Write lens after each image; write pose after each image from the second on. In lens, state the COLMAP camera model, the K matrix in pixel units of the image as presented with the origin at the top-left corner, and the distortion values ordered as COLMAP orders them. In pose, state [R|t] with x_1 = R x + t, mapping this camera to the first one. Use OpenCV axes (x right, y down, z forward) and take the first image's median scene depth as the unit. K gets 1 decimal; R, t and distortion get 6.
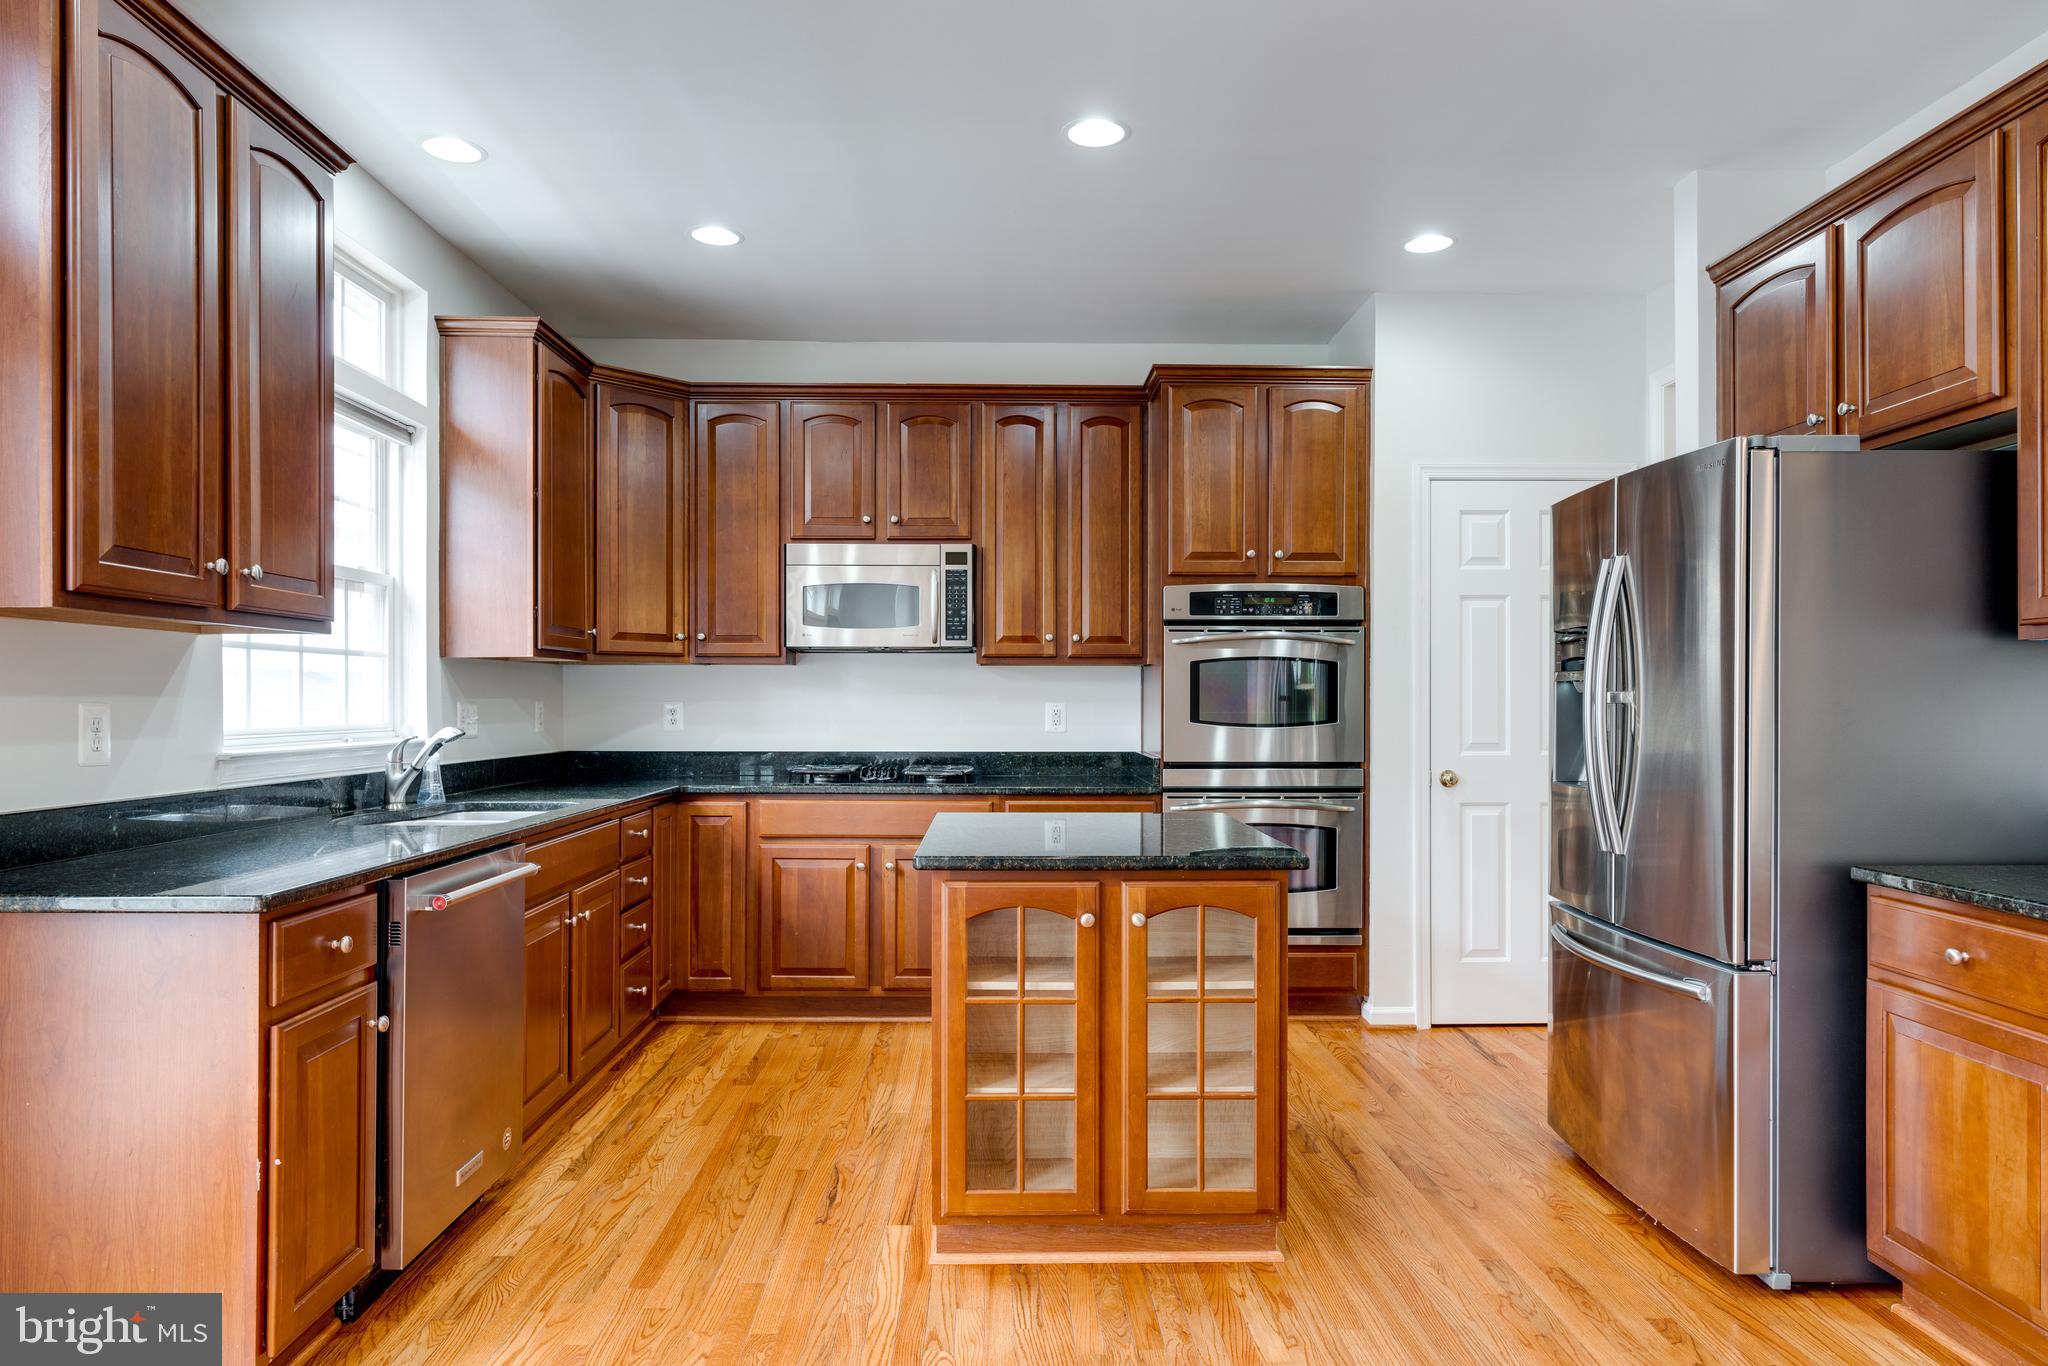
lens RADIAL K [[1225.4, 0, 1015.8], [0, 1225.4, 702.0], [0, 0, 1]] dist [-0.002440, 0.001877]
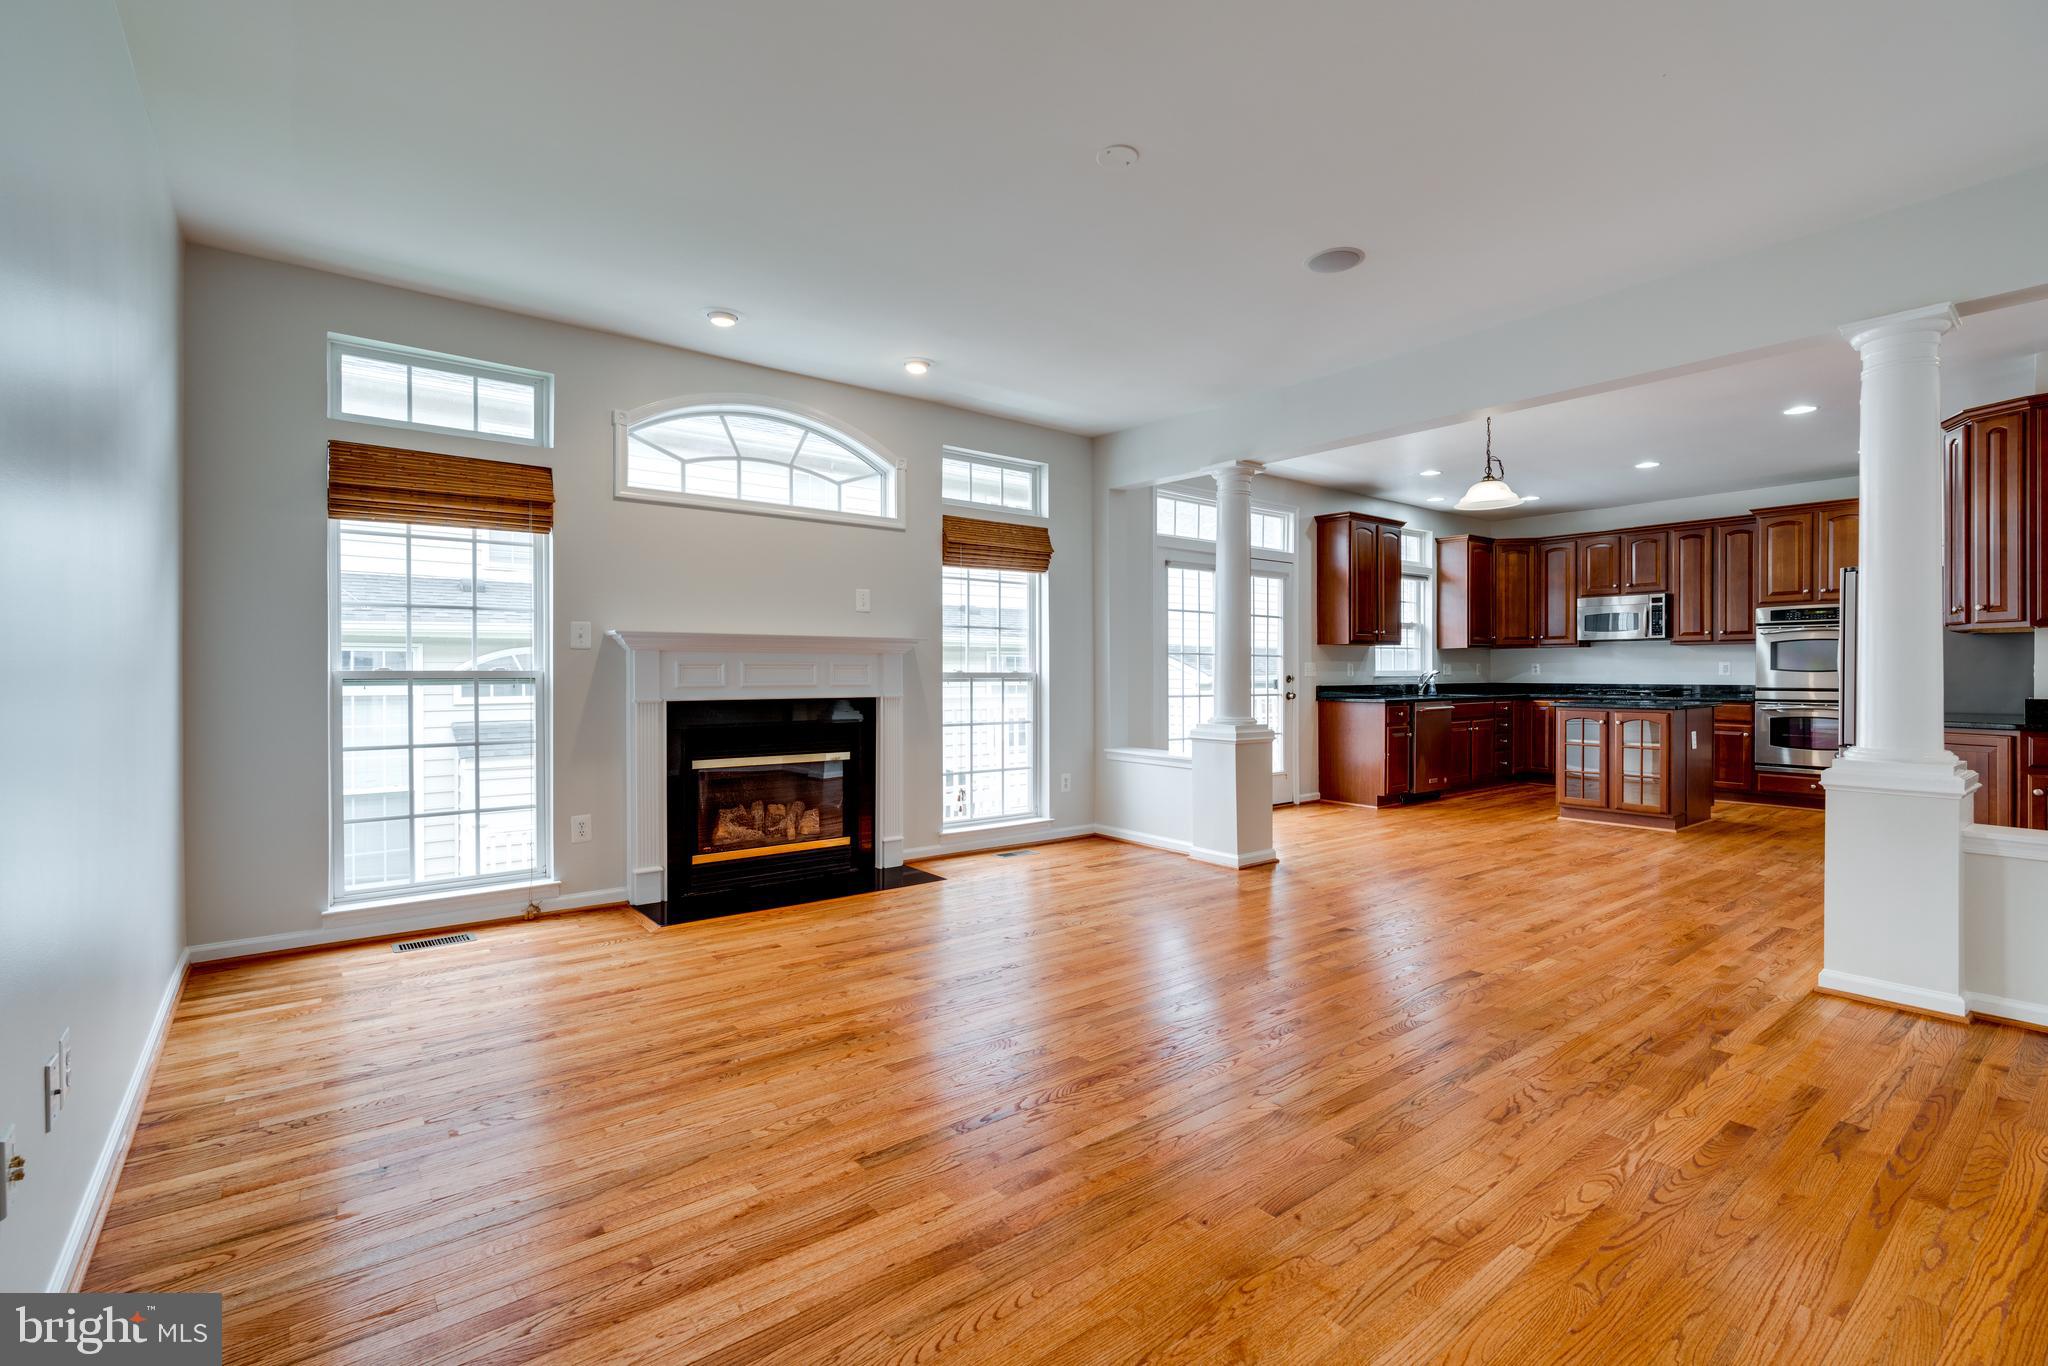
lens RADIAL K [[919.5, 0, 1012.1], [0, 919.5, 681.3], [0, 0, 1]] dist [-0.001181, 0.000293]
pose [[0.600867, 0.004376, -0.799337, 0.685581], [0.003516, 0.999961, 0.008117, 0.021147], [0.799342, -0.007688, 0.600828, -1.156438]]
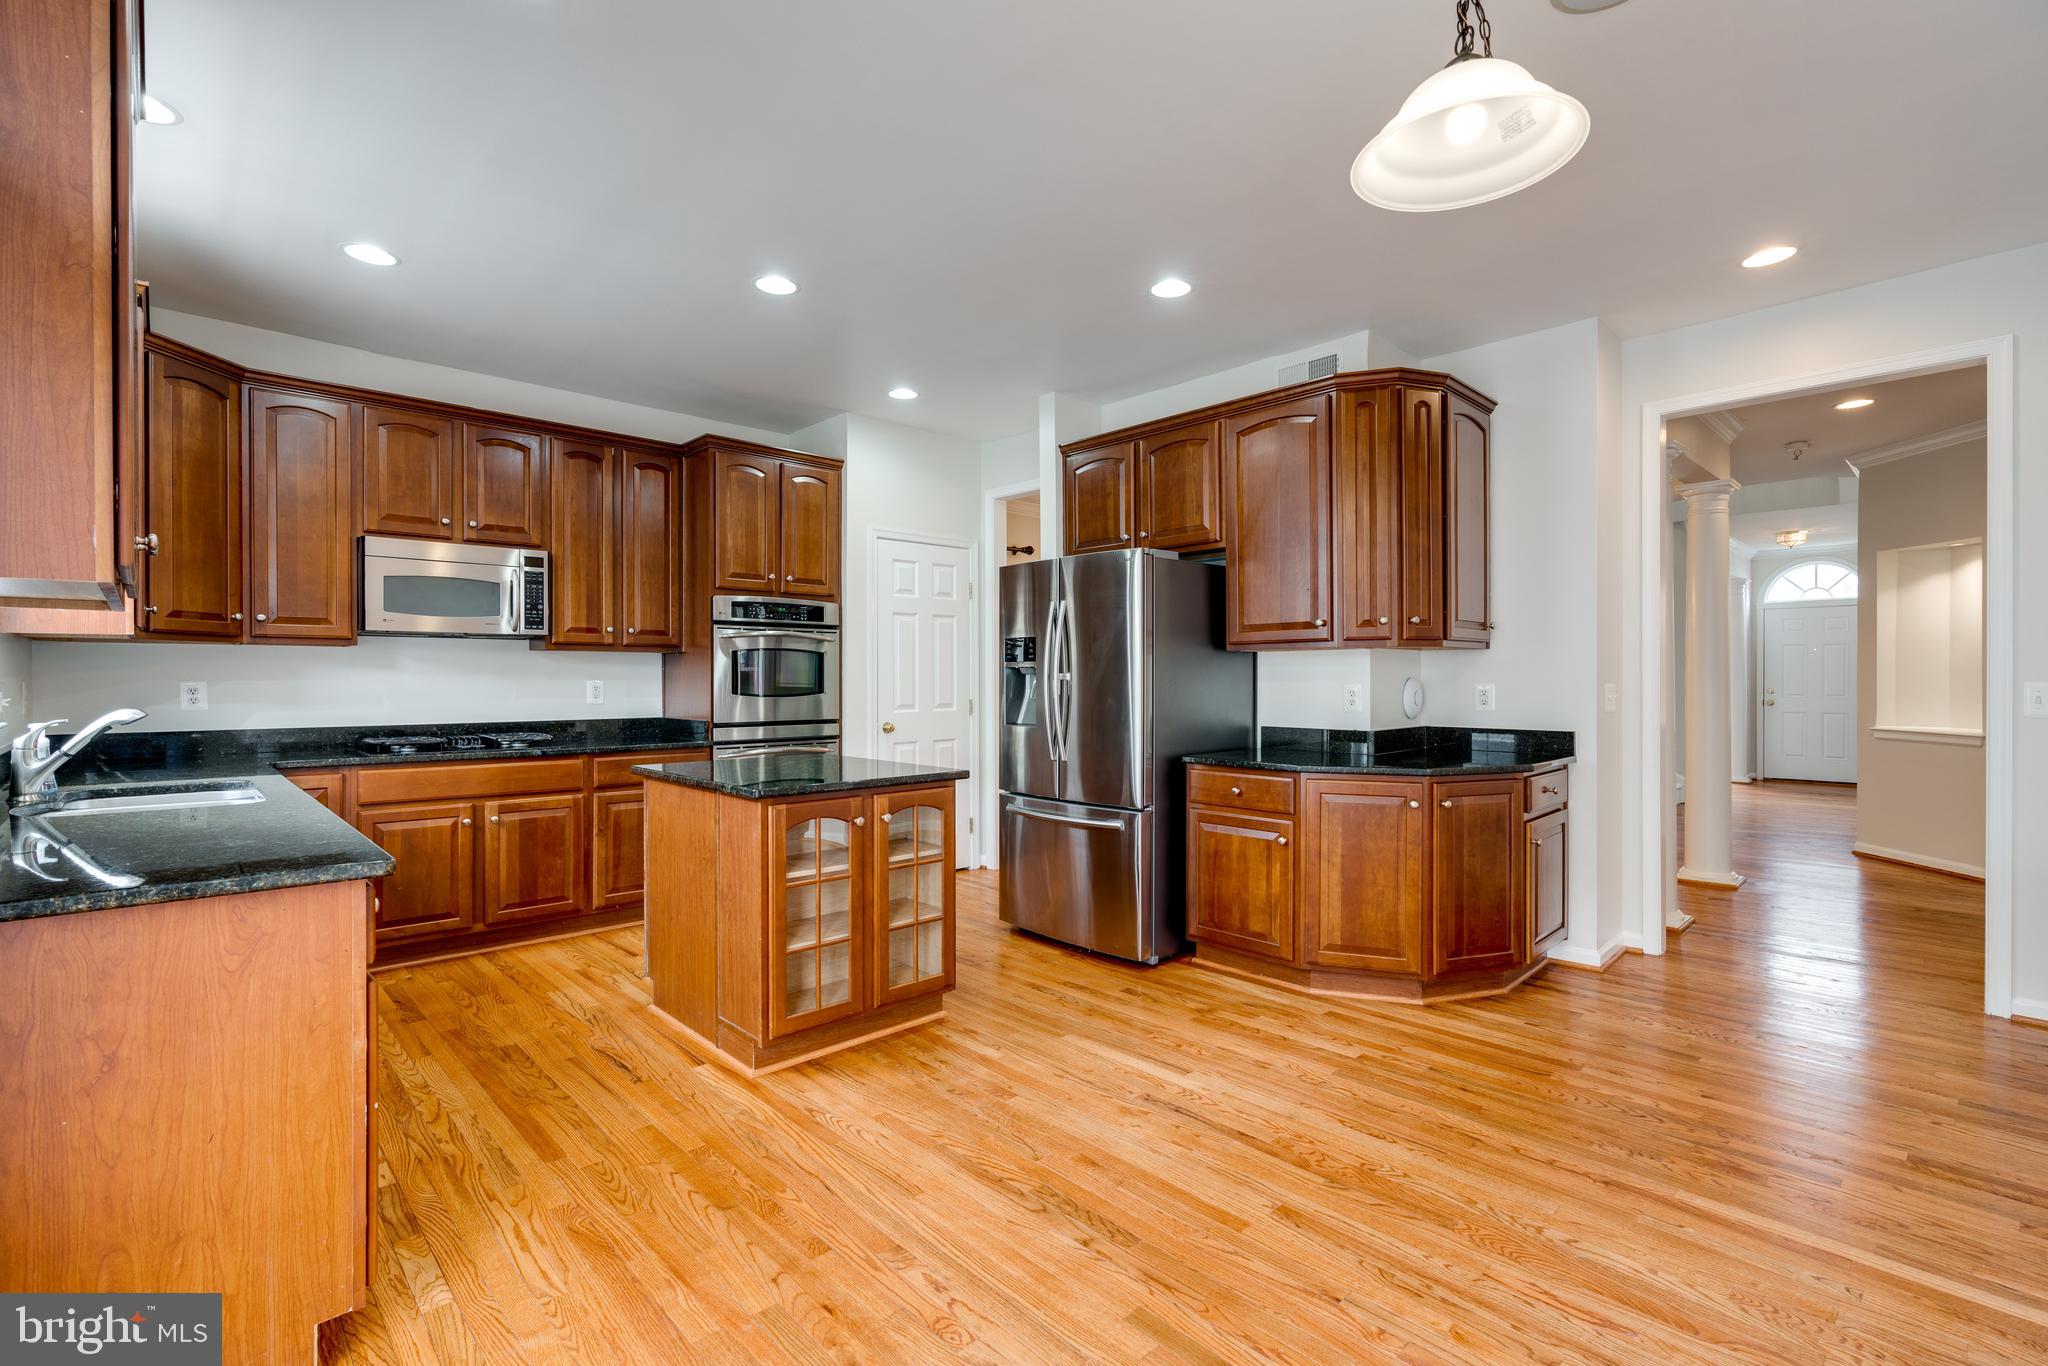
lens RADIAL K [[919.5, 0, 1012.1], [0, 919.5, 681.3], [0, 0, 1]] dist [-0.001181, 0.000293]
pose [[0.742501, -0.004027, 0.669833, -0.344097], [0.002149, 0.999991, 0.003631, -0.001375], [-0.669842, -0.001257, 0.742503, 0.007472]]
